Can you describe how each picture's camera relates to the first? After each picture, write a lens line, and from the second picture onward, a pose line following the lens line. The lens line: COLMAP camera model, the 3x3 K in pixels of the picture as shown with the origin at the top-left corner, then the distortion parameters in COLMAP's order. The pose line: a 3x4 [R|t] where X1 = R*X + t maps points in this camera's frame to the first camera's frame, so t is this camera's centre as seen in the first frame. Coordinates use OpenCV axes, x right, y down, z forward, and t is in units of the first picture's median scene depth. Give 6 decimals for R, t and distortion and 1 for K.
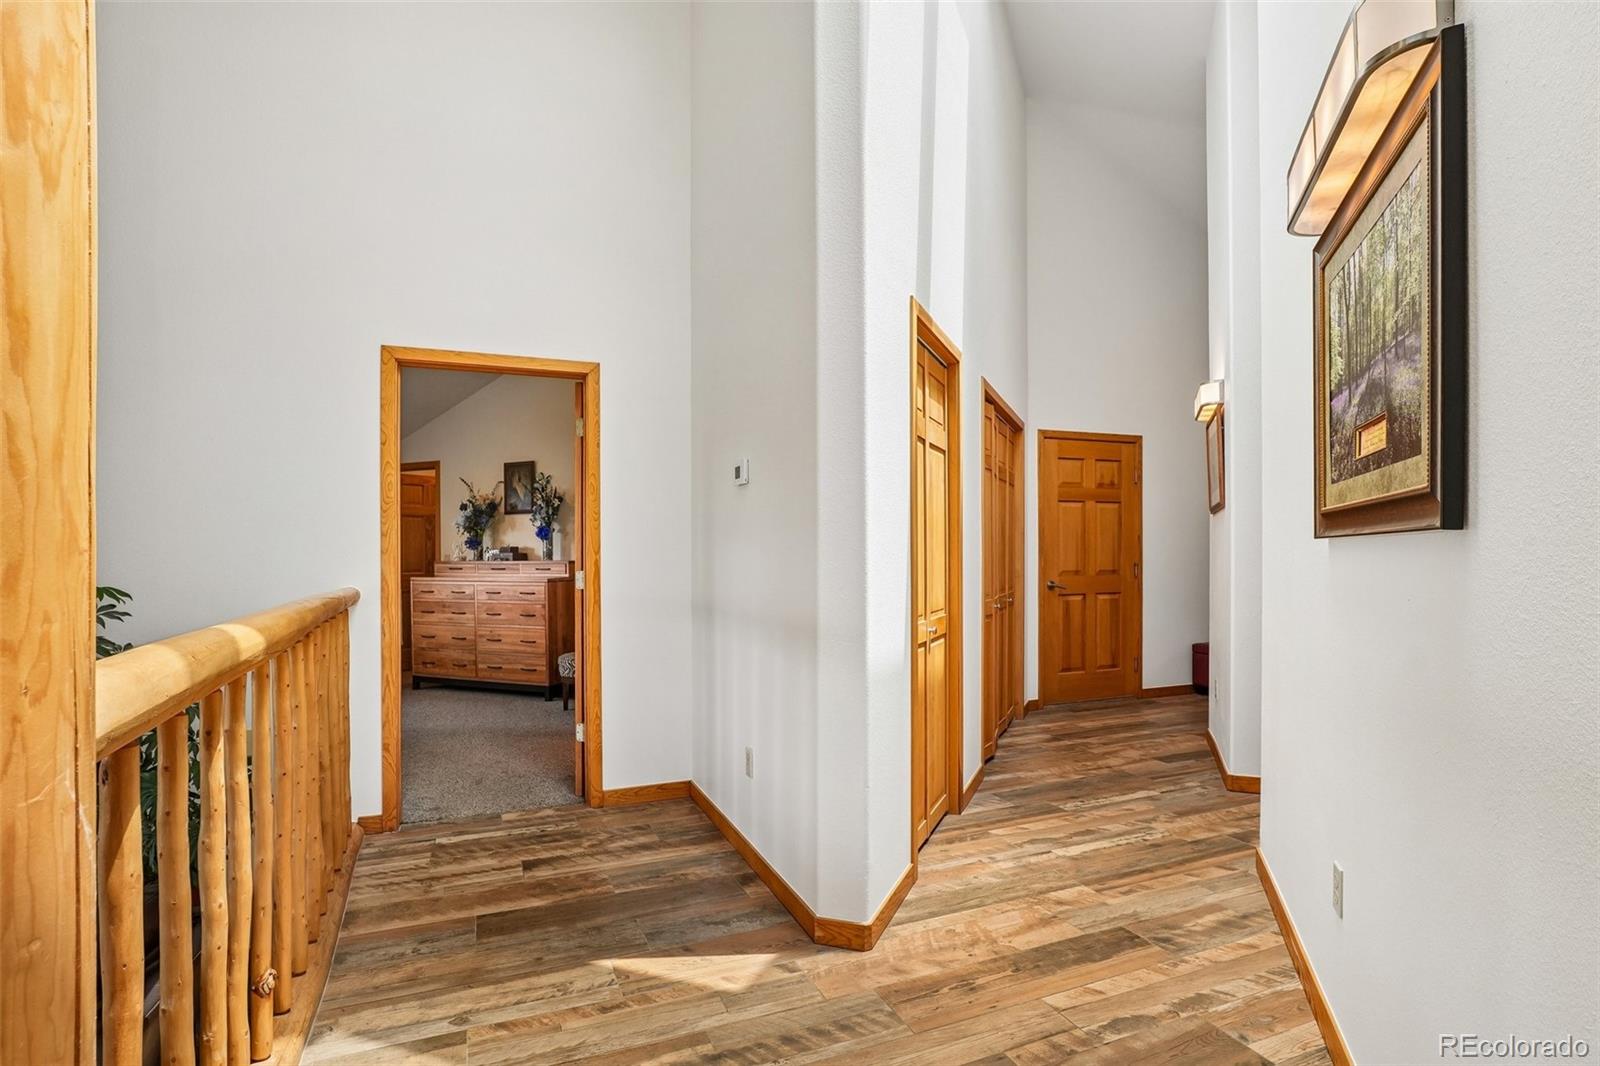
lens RADIAL K [[782.5, 0, 801.0], [0, 782.5, 534.2], [0, 0, 1]] dist [-0.020932, -0.000157]
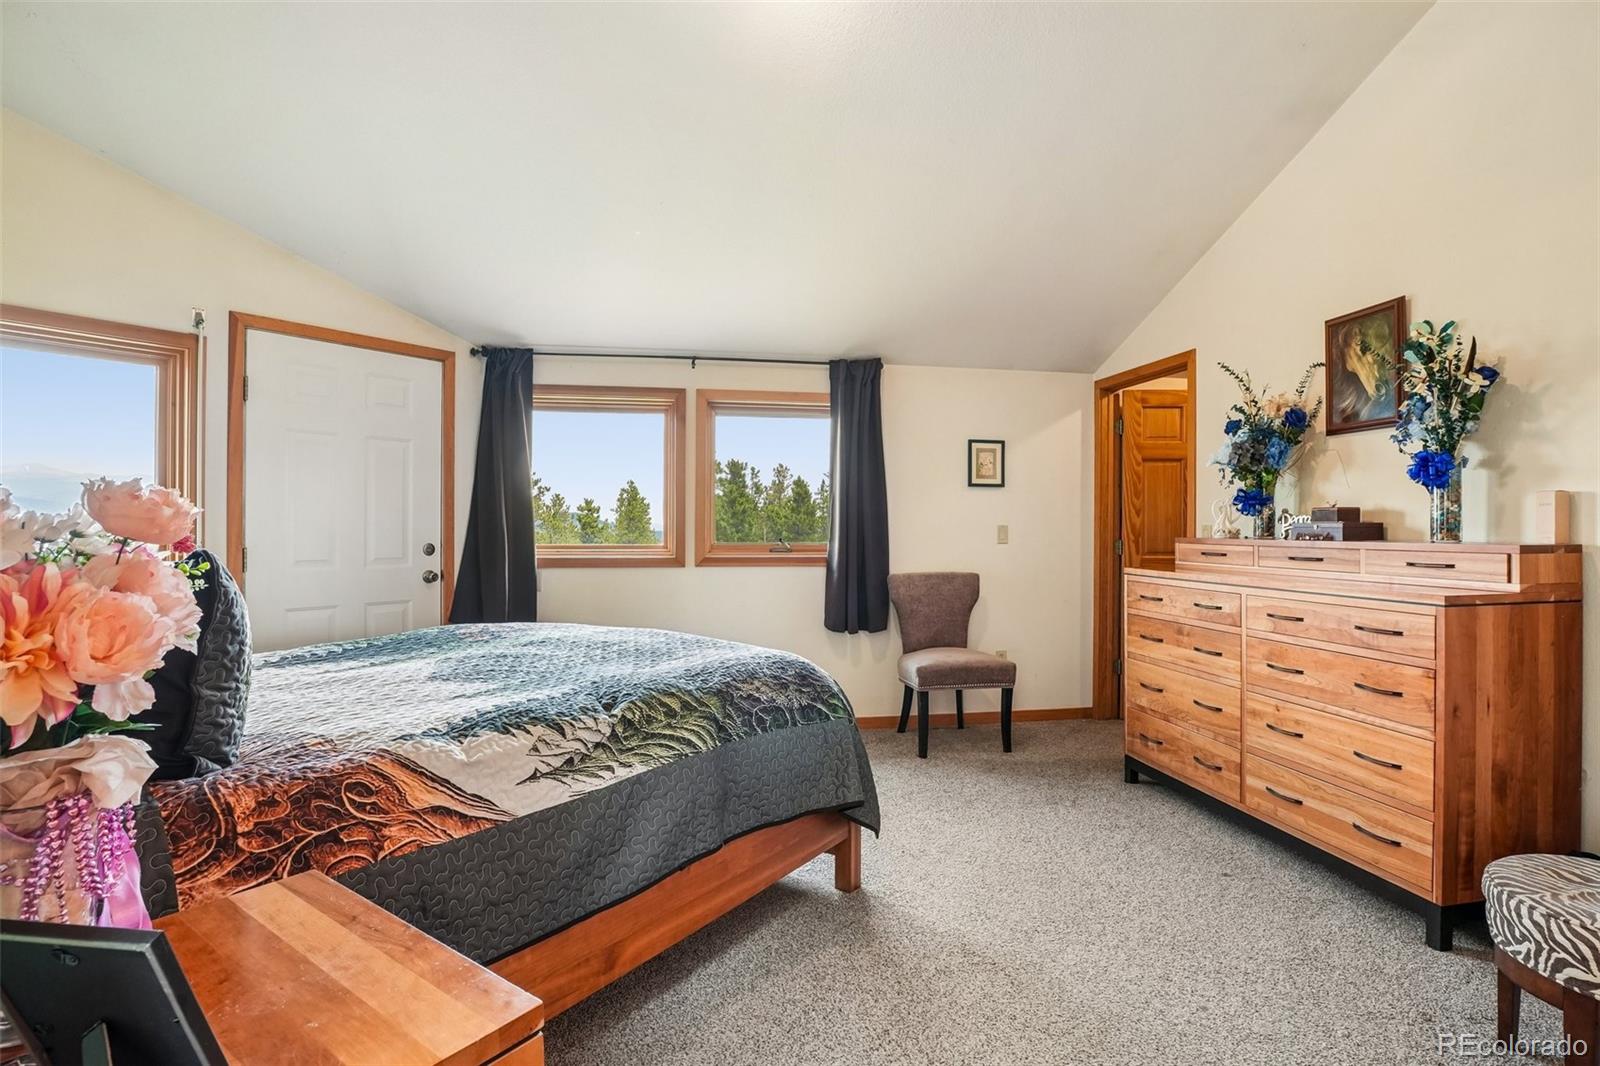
lens RADIAL K [[782.5, 0, 801.0], [0, 782.5, 534.2], [0, 0, 1]] dist [-0.020932, -0.000157]
pose [[0.540856, 0.018723, -0.840907, -0.176239], [0.007320, 0.999610, 0.026964, 0.017122], [0.841083, -0.020740, 0.540508, 0.527897]]
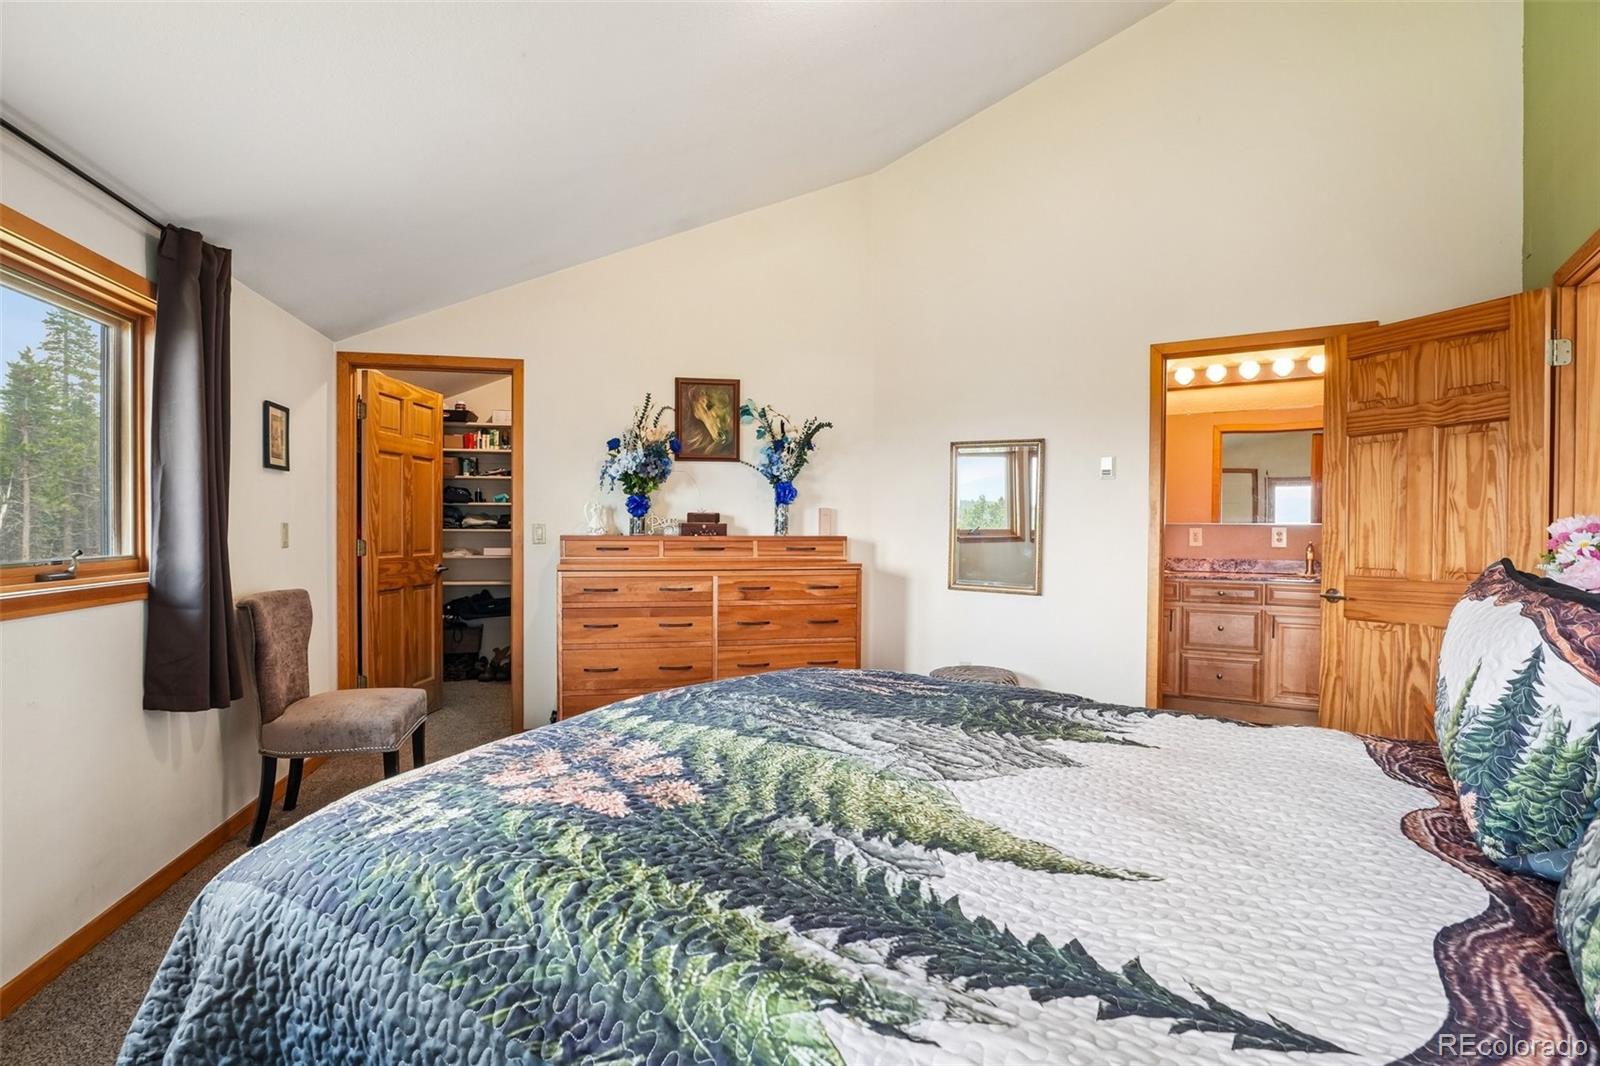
lens RADIAL K [[782.5, 0, 801.0], [0, 782.5, 534.2], [0, 0, 1]] dist [-0.020932, -0.000157]
pose [[0.828364, 0.006399, 0.560153, -0.670060], [-0.021370, 0.999568, 0.020184, 0.018920], [-0.559782, -0.028690, 0.828143, 0.446055]]
